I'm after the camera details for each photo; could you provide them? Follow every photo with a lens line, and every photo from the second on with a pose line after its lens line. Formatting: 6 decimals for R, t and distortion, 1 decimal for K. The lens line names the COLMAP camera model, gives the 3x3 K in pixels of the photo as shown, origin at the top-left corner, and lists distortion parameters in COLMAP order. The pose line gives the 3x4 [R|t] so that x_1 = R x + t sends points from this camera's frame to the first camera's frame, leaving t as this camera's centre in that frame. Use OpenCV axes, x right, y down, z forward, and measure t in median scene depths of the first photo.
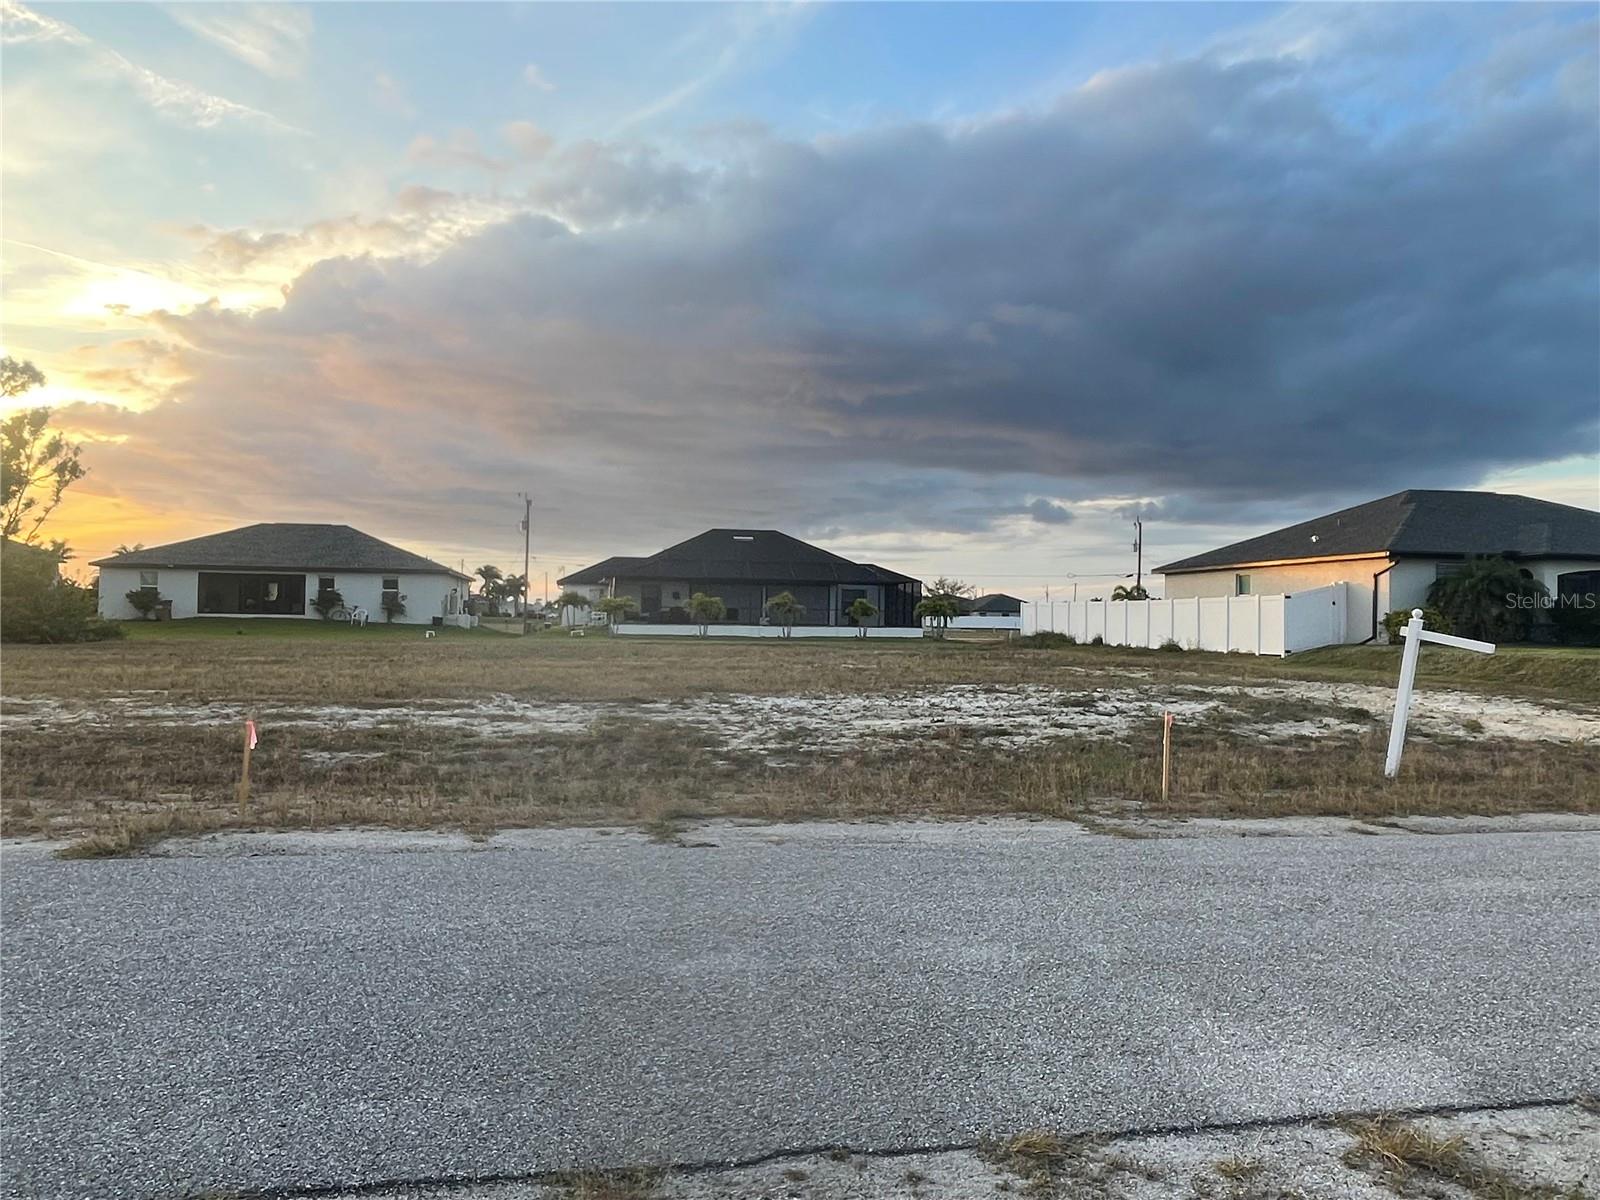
lens RADIAL K [[1121.7, 0, 800.0], [0, 1121.7, 600.0], [0, 0, 1]] dist [0.036055, -0.000791]
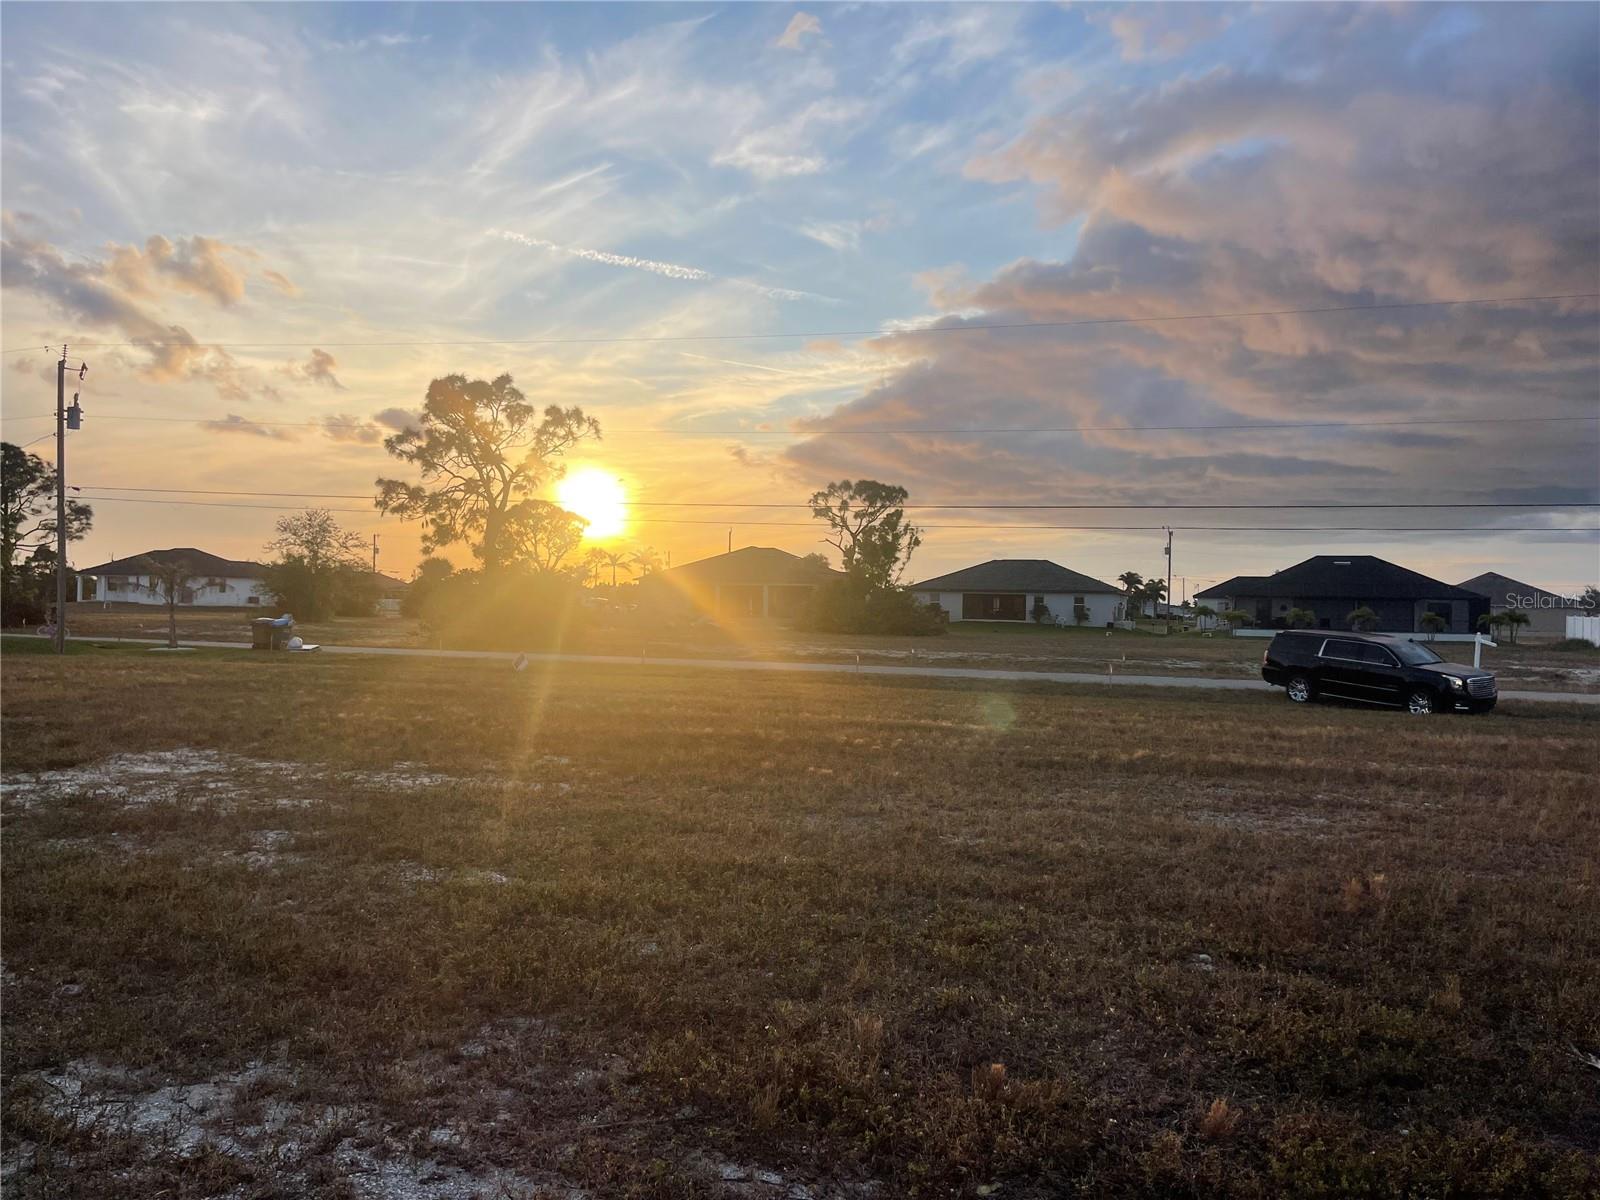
lens RADIAL K [[1198.6, 0, 804.5], [0, 1198.6, 578.7], [0, 0, 1]] dist [0.073544, -0.091092]
pose [[0.863815, -0.010967, -0.503690, 0.132747], [0.004841, 0.999898, -0.013468, -0.023182], [0.503786, 0.009196, 0.863779, -0.584107]]
